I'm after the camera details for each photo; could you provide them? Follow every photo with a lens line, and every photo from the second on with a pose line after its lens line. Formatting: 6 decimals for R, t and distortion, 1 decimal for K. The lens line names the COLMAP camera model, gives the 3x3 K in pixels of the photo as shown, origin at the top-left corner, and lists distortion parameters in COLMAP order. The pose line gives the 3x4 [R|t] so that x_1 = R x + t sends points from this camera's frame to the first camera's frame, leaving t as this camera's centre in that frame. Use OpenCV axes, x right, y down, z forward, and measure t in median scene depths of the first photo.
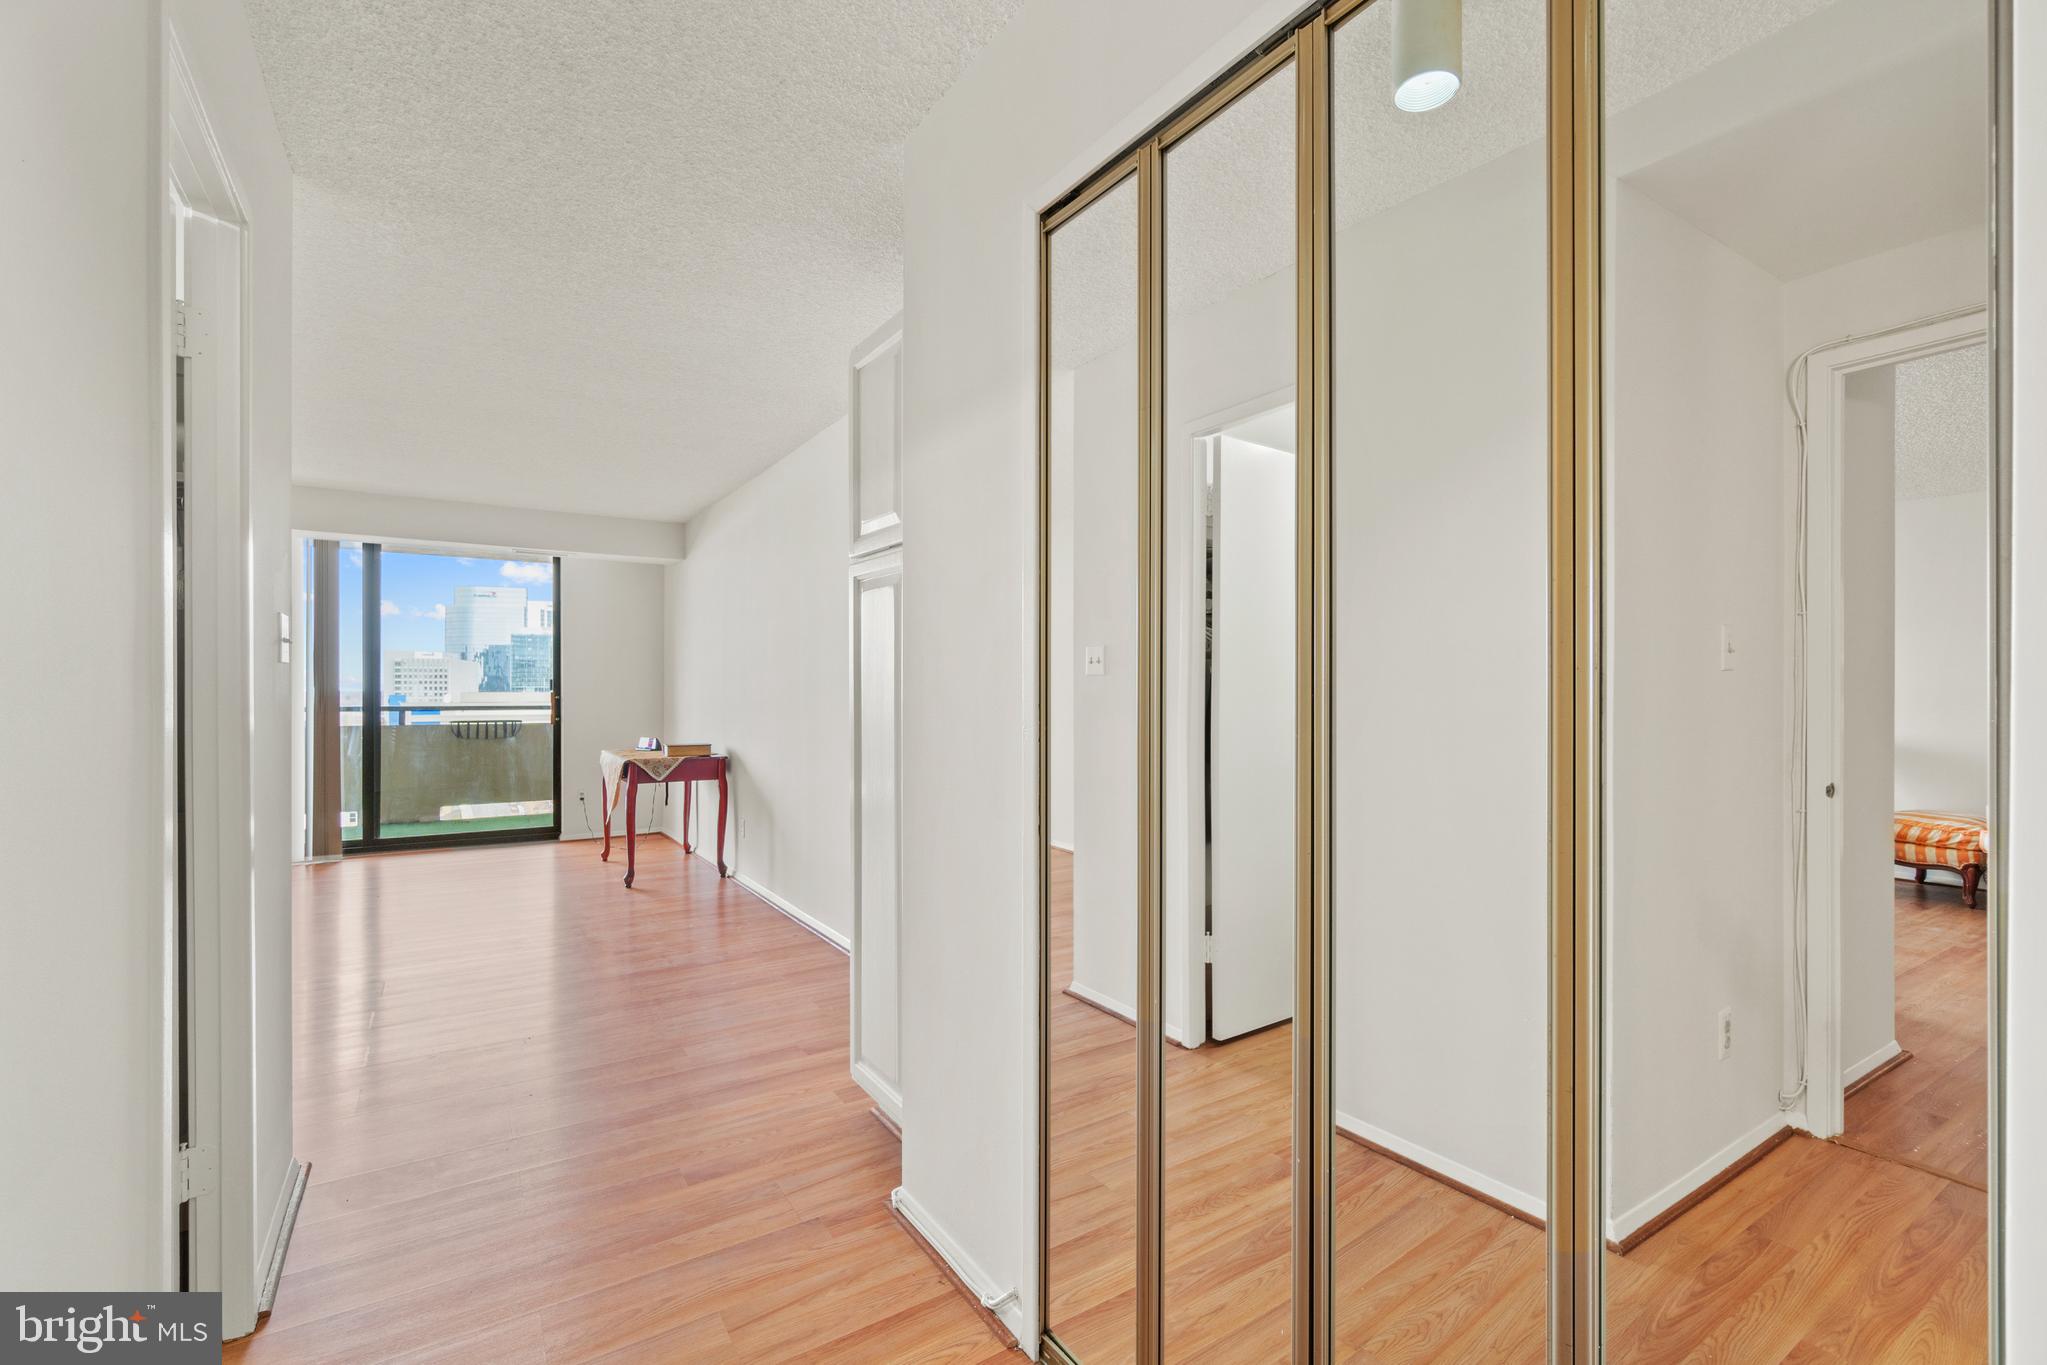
lens RADIAL K [[915.3, 0, 1027.6], [0, 915.3, 685.0], [0, 0, 1]] dist [-0.016230, -0.000455]
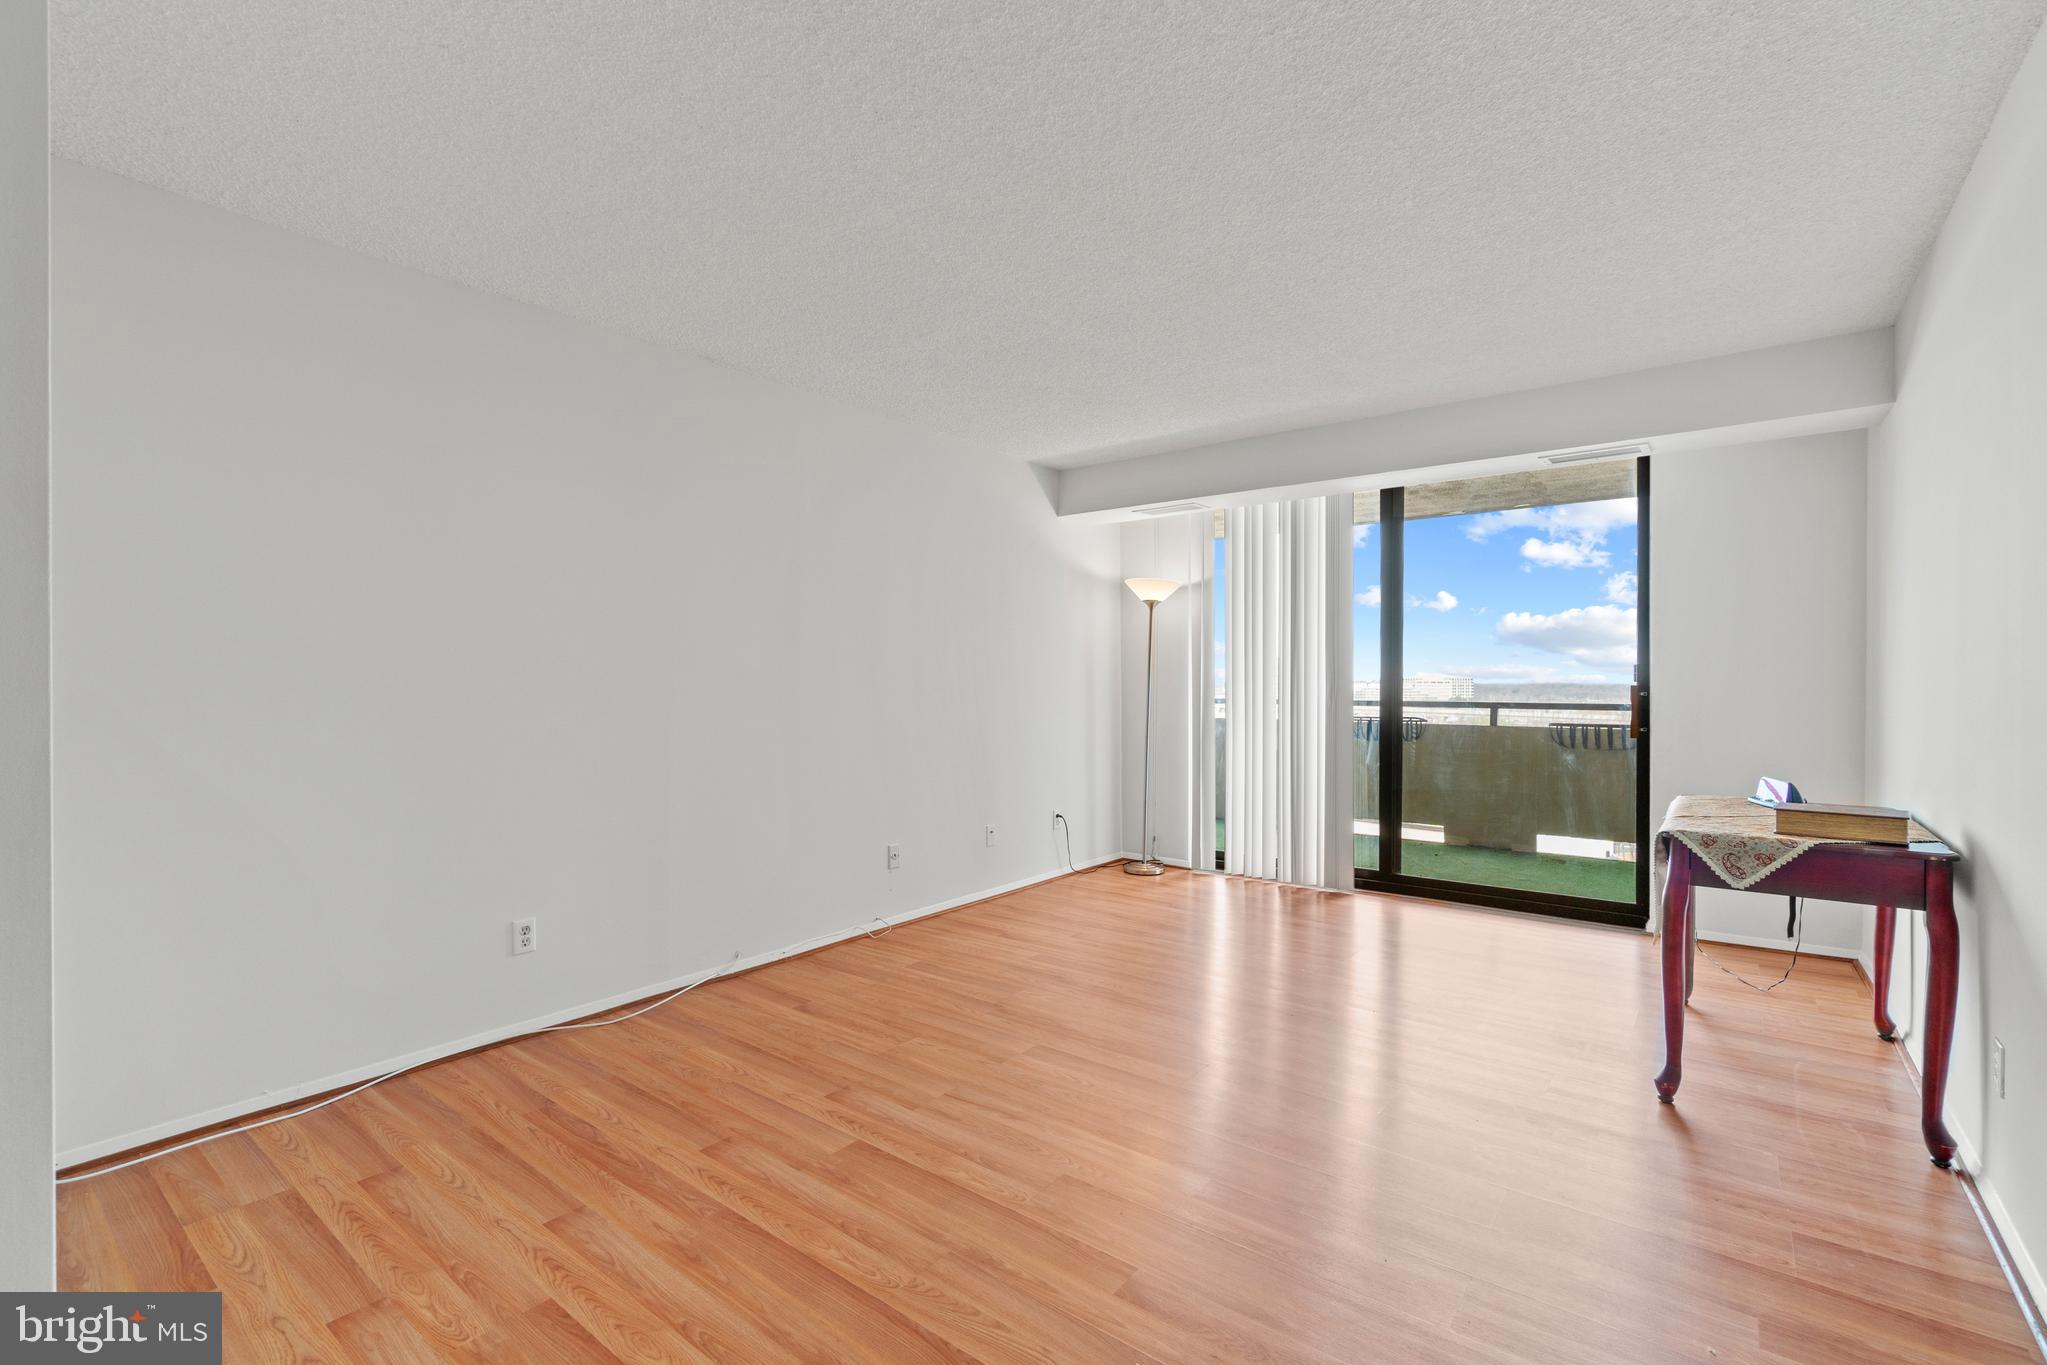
lens RADIAL K [[915.3, 0, 1027.6], [0, 915.3, 685.0], [0, 0, 1]] dist [-0.016230, -0.000455]
pose [[0.331292, 0.006751, -0.943504, -0.094191], [-0.001528, 0.999977, 0.006618, 0.005615], [0.943527, -0.000751, 0.331295, 0.449612]]
